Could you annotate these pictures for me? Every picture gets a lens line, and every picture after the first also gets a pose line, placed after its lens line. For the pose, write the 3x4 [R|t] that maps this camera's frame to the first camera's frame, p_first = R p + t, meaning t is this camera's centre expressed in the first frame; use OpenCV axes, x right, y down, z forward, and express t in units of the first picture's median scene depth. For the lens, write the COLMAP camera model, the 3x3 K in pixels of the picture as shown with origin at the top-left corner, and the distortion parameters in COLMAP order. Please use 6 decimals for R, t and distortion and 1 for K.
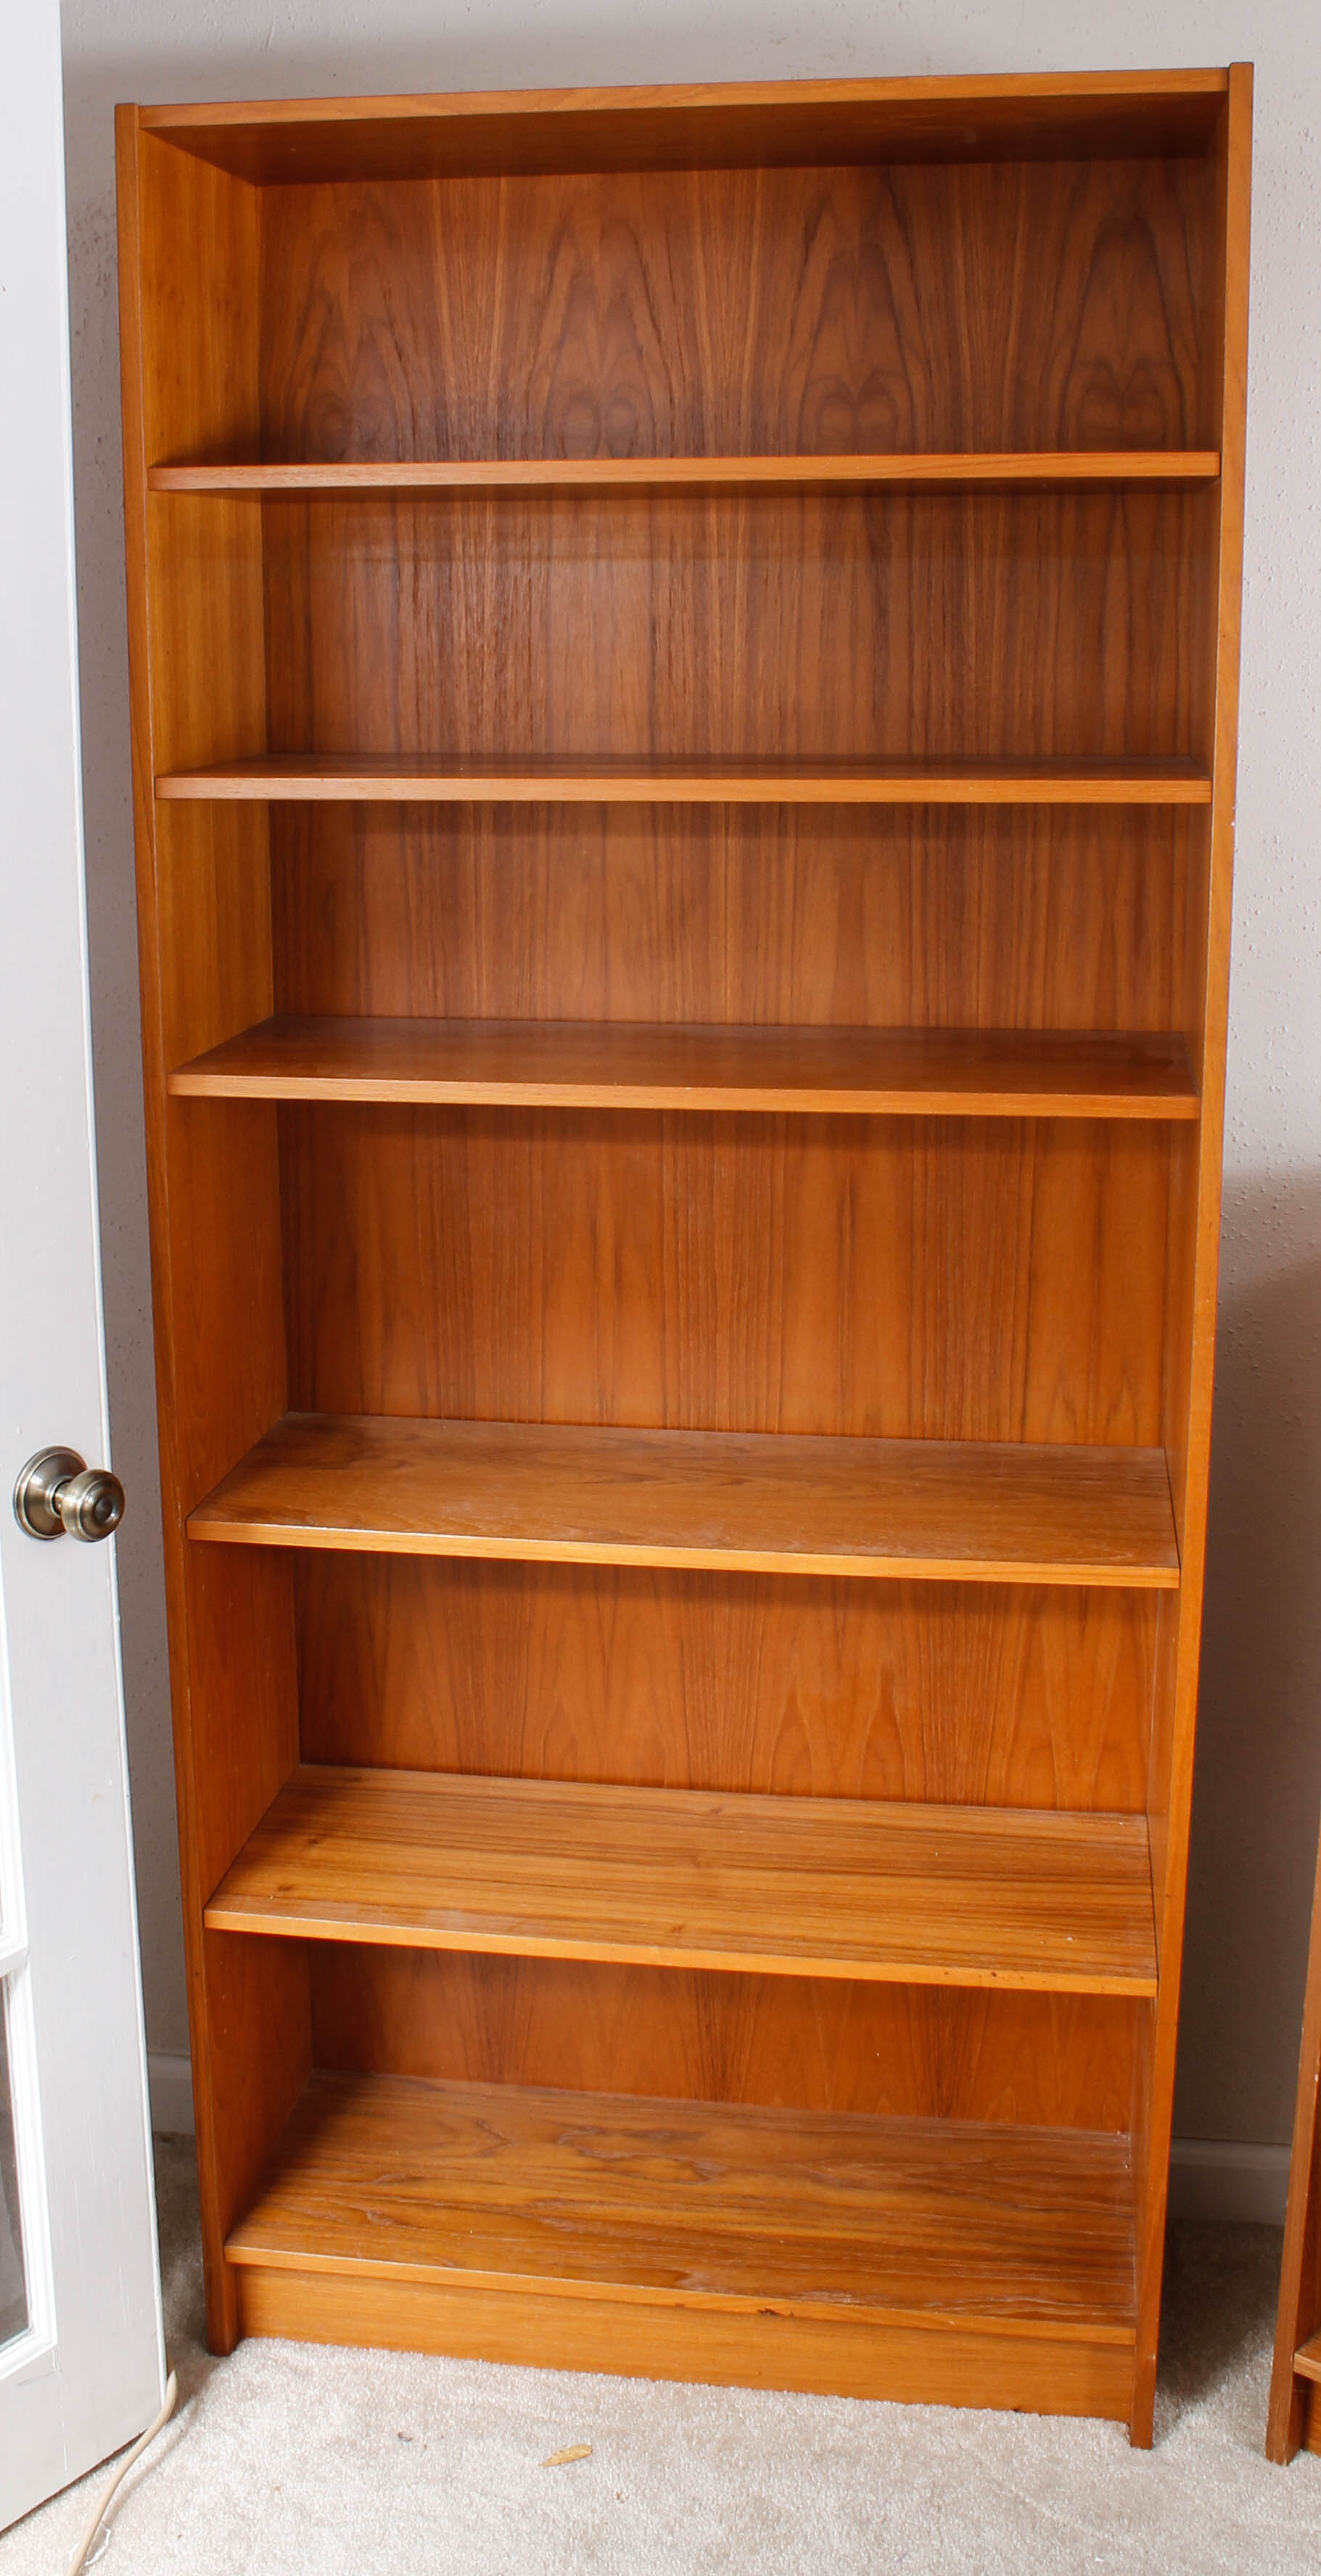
lens RADIAL K [[2526.4, 0, 622.0], [0, 2526.4, 1135.3], [0, 0, 1]] dist [-0.108361, 0.000000]
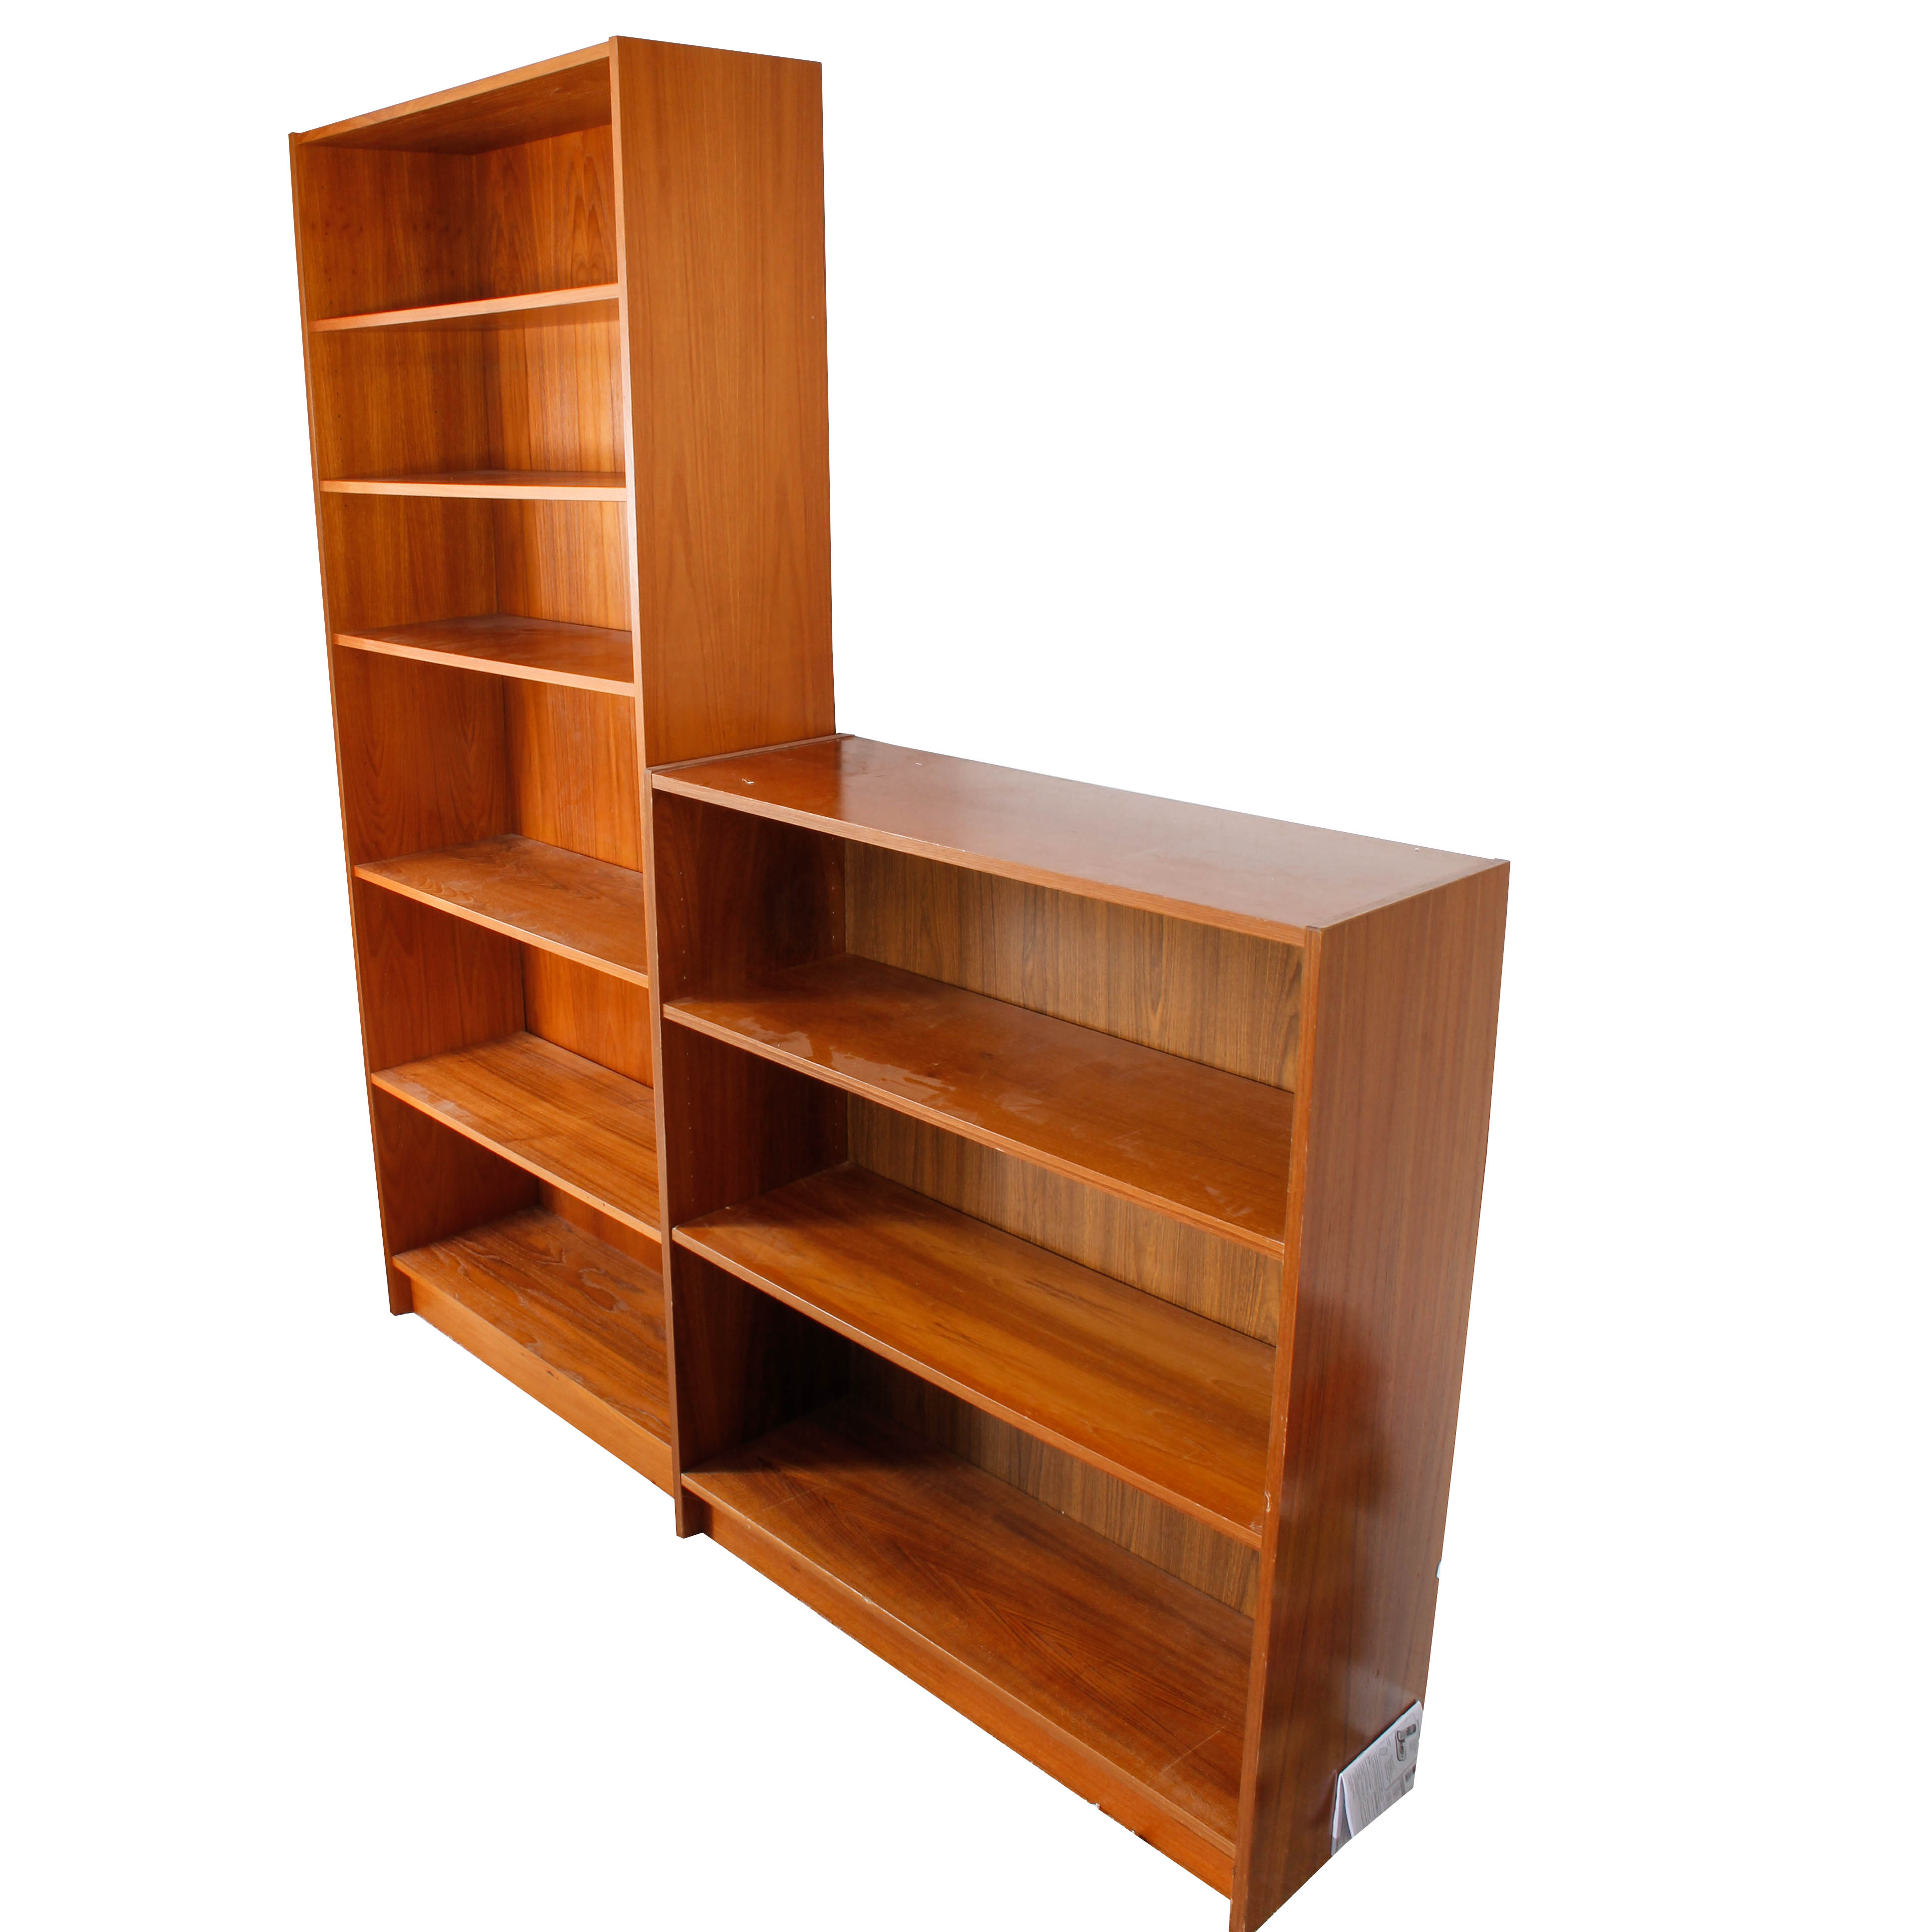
lens RADIAL K [[1762.2, 0, 840.3], [0, 1762.2, 886.3], [0, 0, 1]] dist [-0.132968, 0.053802]
pose [[0.778349, 0.155806, -0.608191, 0.909590], [-0.106573, 0.987448, 0.116574, -0.028457], [0.618720, -0.025918, 0.785184, 0.165708]]
